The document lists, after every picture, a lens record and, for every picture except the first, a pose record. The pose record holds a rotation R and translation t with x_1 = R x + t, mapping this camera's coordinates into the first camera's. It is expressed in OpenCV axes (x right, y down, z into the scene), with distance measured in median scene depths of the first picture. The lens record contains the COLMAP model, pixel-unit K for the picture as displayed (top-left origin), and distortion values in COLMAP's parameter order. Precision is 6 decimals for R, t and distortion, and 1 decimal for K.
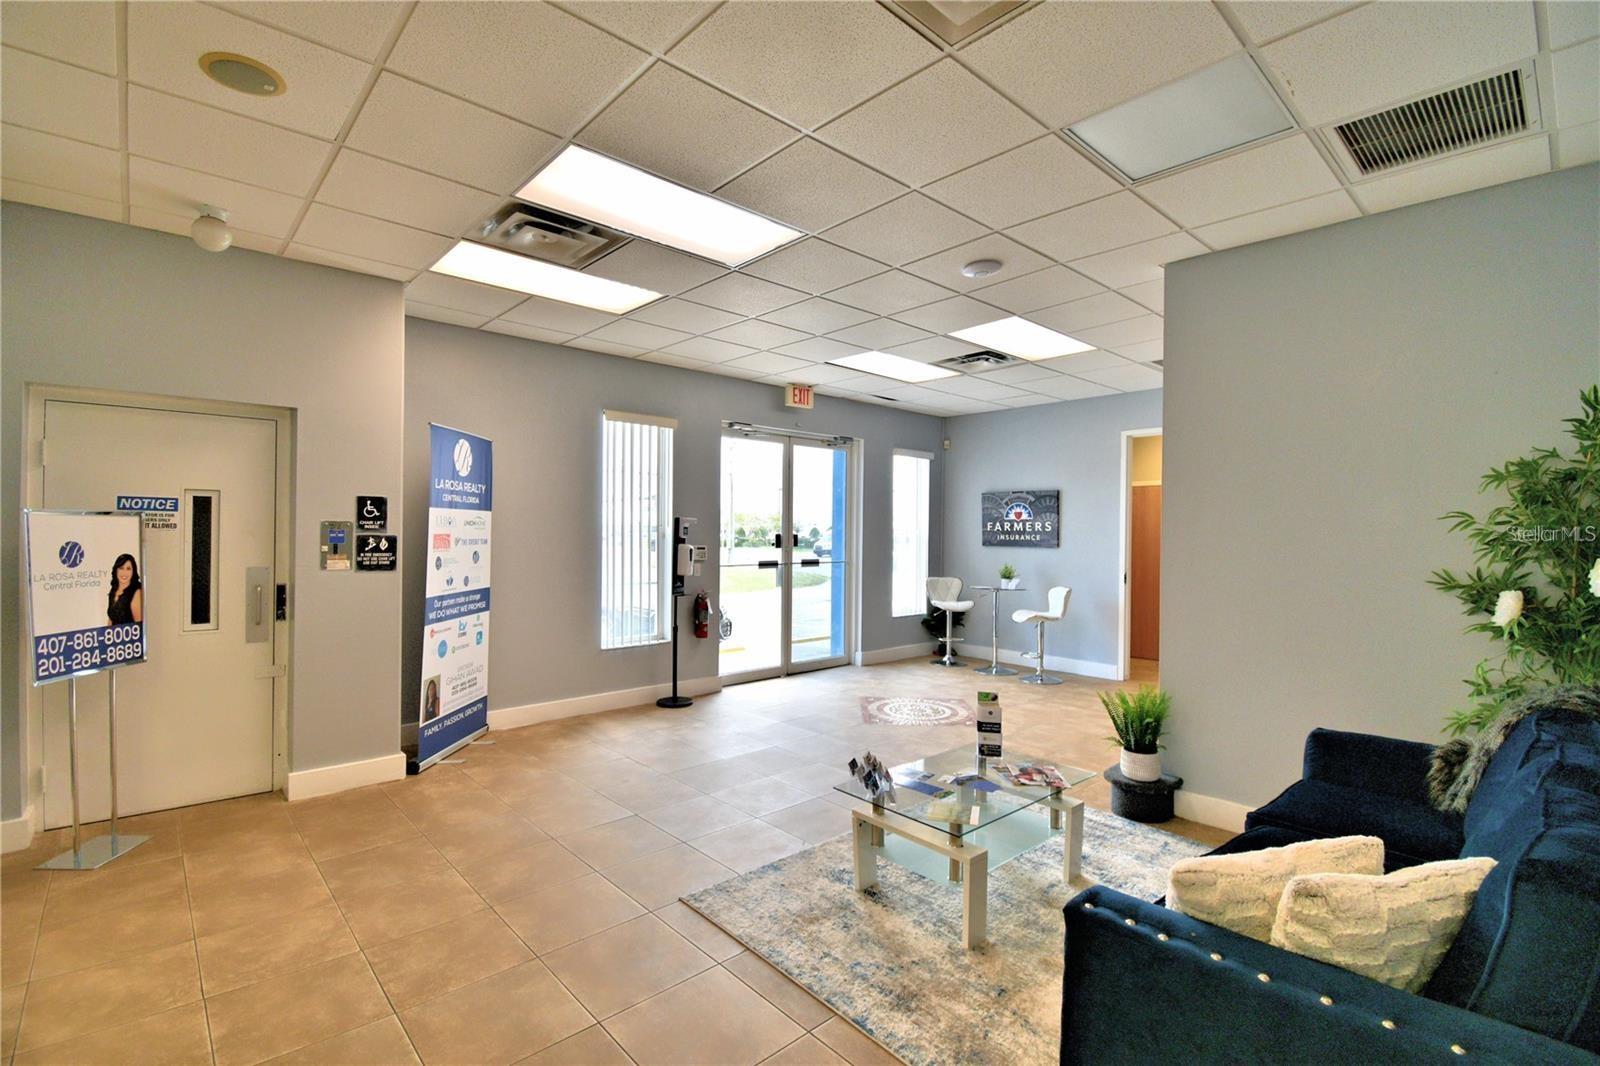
lens RADIAL K [[725.7, 0, 800.0], [0, 725.7, 533.0], [0, 0, 1]] dist [-0.002780, -0.000557]
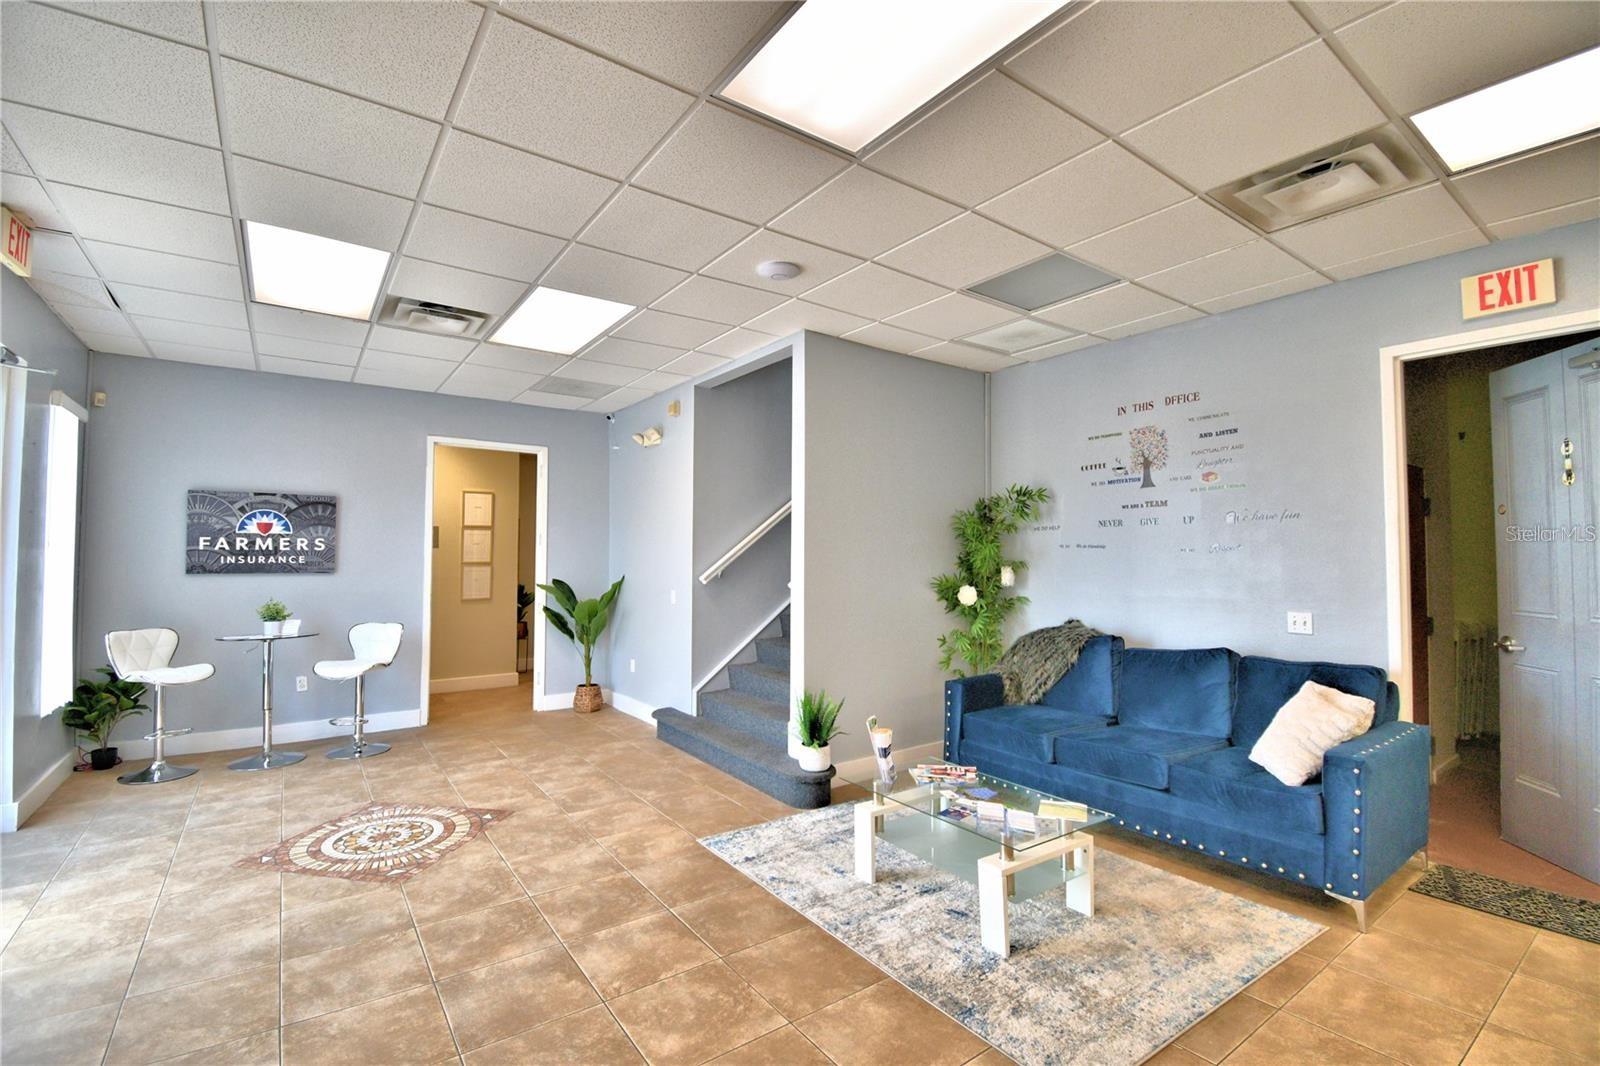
lens RADIAL K [[704.7, 0, 800.0], [0, 704.7, 533.0], [0, 0, 1]] dist [0.002327, 0.000263]
pose [[0.114413, 0.022546, 0.993177, -0.301545], [-0.002239, 0.999746, -0.022437, -0.005345], [-0.993431, 0.000343, 0.114435, 0.415172]]
